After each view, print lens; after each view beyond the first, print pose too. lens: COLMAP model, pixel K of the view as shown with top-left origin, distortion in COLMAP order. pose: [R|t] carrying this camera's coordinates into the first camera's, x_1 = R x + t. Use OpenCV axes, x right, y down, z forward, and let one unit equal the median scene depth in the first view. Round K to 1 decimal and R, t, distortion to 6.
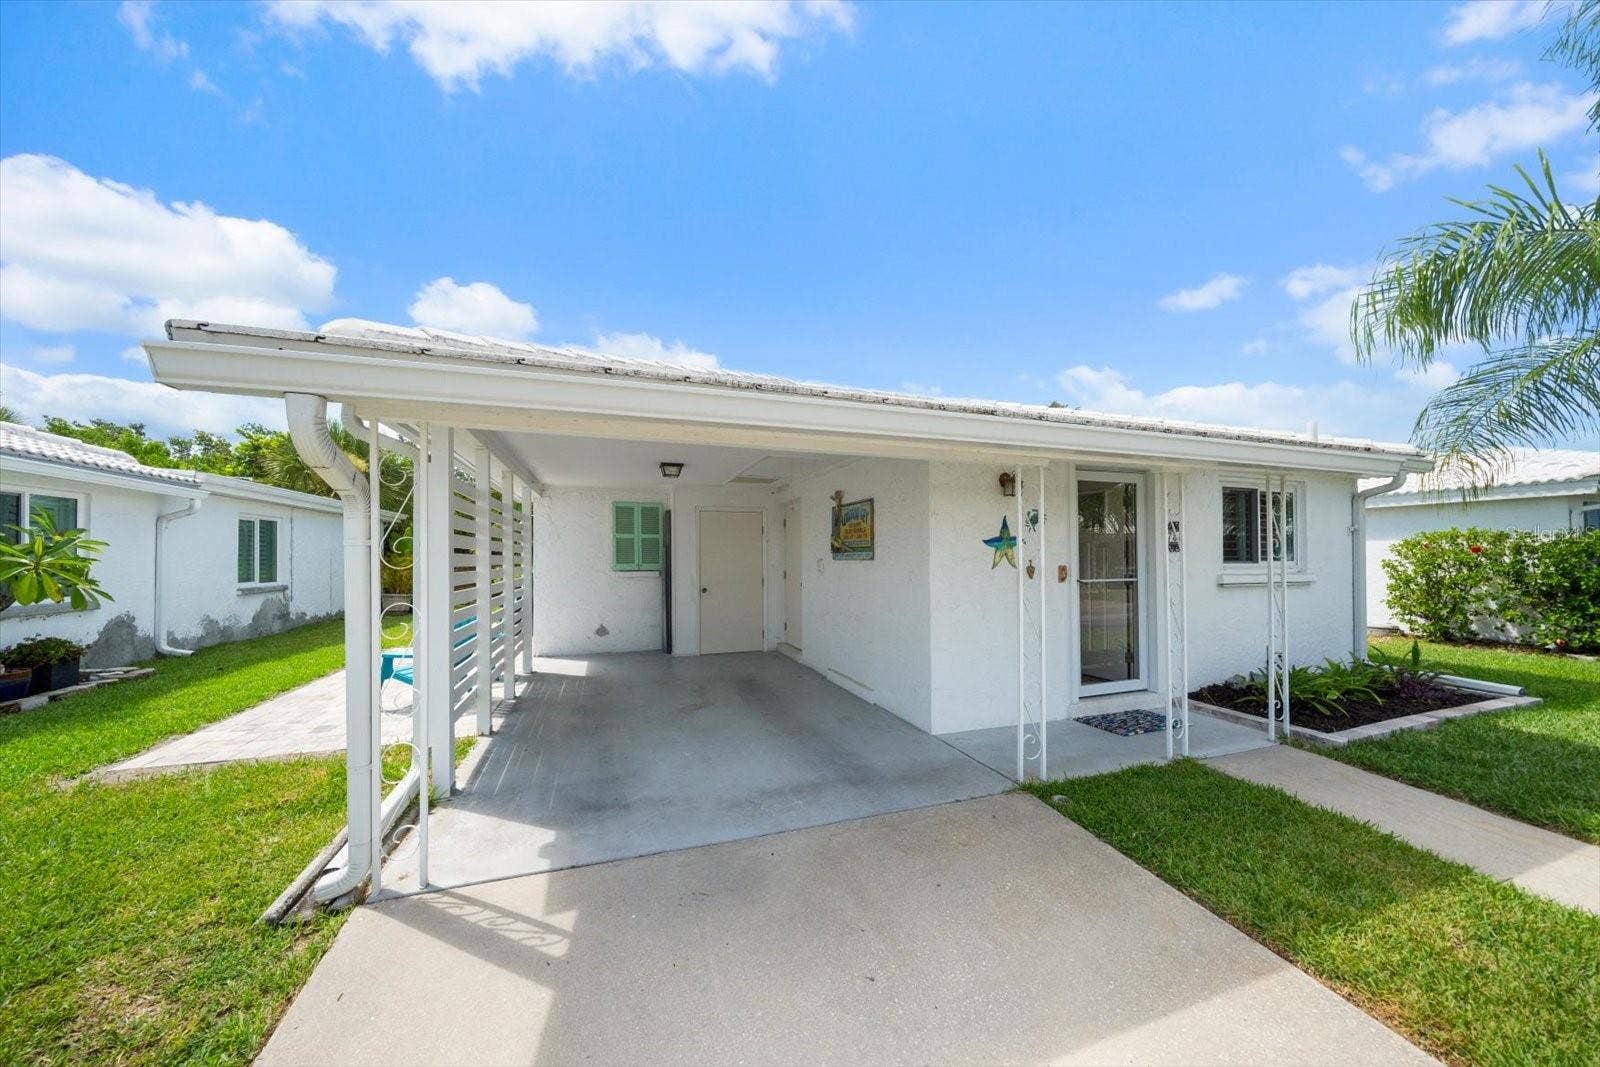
lens RADIAL K [[557.5, 0, 805.8], [0, 557.5, 565.7], [0, 0, 1]] dist [-0.001373, -0.000095]
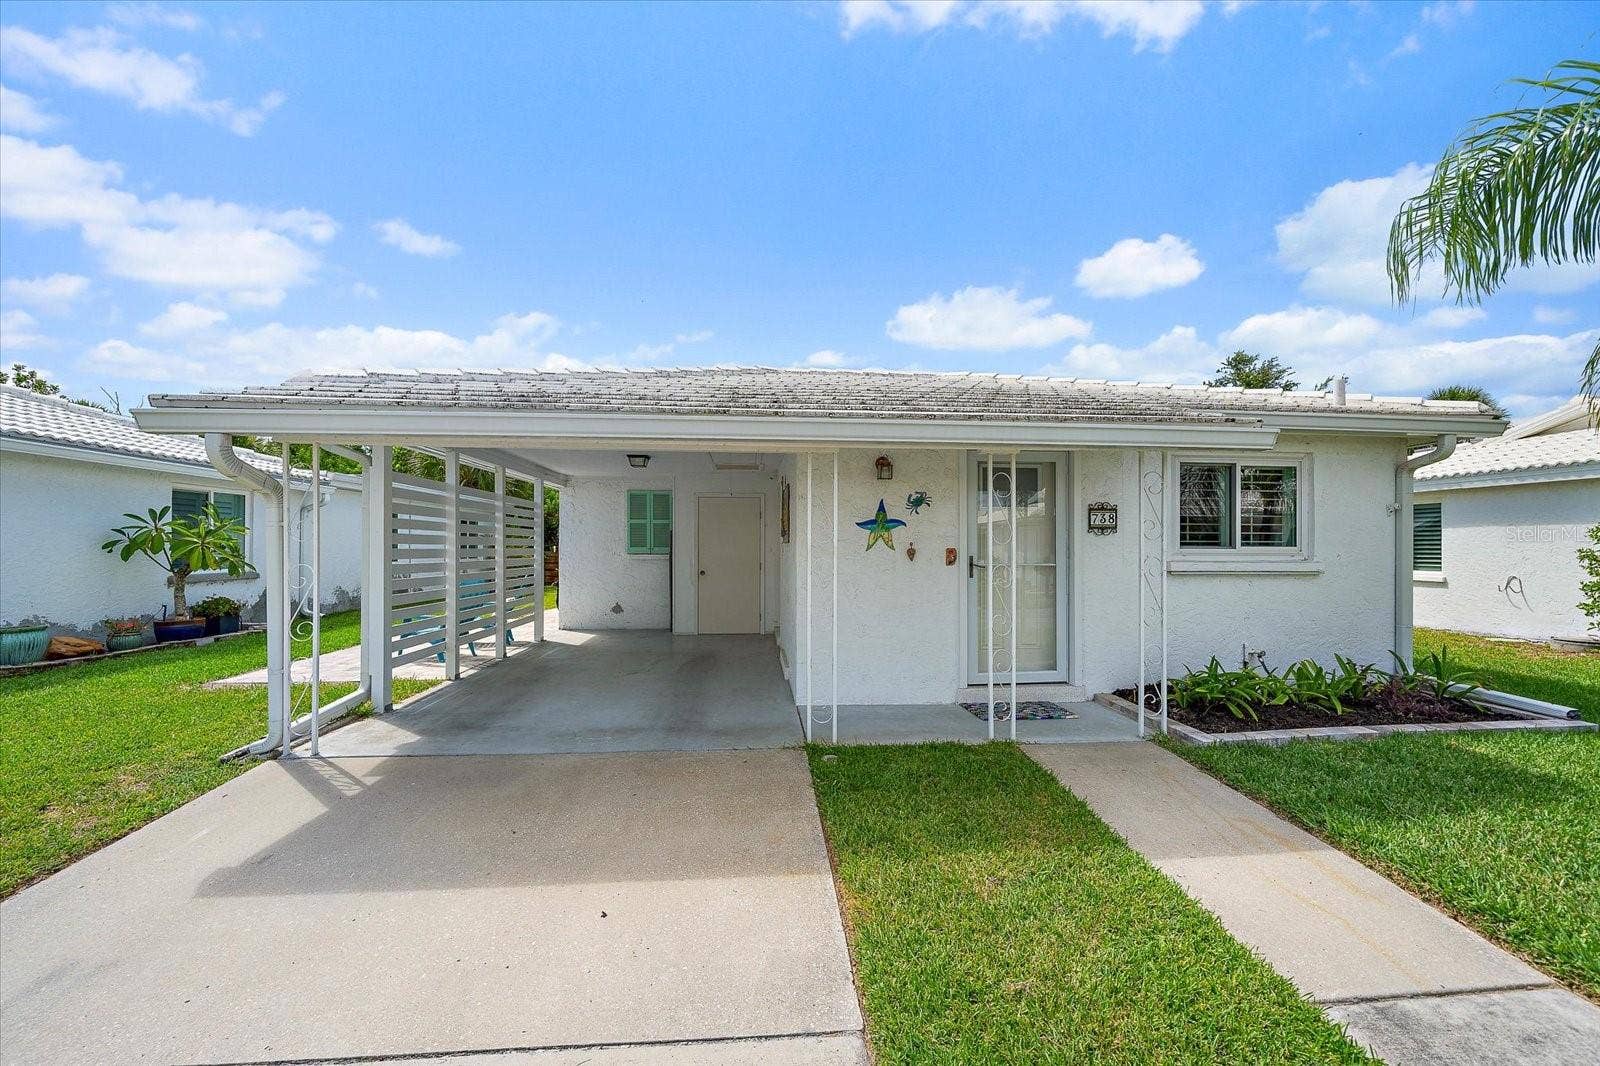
lens RADIAL K [[621.8, 0, 800.4], [0, 621.8, 557.9], [0, 0, 1]] dist [0.000155, 0.000212]
pose [[0.965849, 0.010943, -0.258875, 0.481274], [-0.010172, 0.999939, 0.004317, 0.014442], [0.258907, -0.001536, 0.965901, -0.129459]]
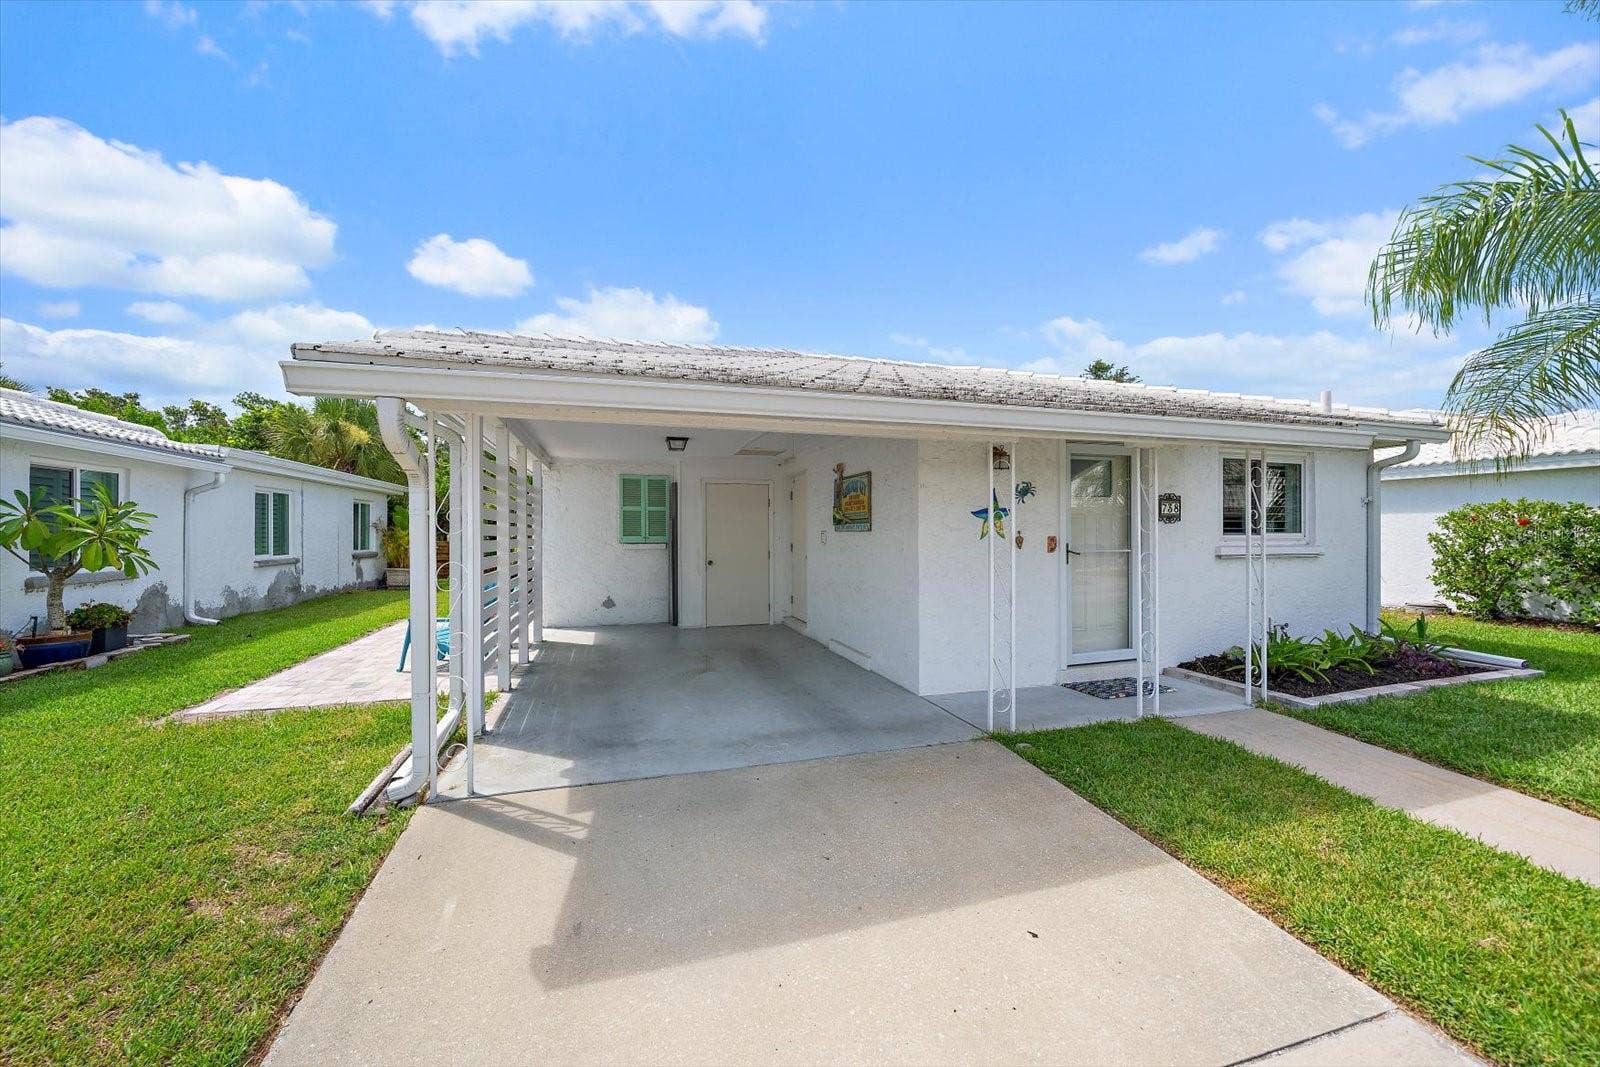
lens RADIAL K [[616.0, 0, 804.1], [0, 616.0, 546.8], [0, 0, 1]] dist [-0.000665, 0.000010]
pose [[0.999196, 0.001712, -0.040067, 0.047854], [-0.001404, 0.999969, 0.007728, 0.010891], [0.040079, -0.007665, 0.999167, -0.153465]]
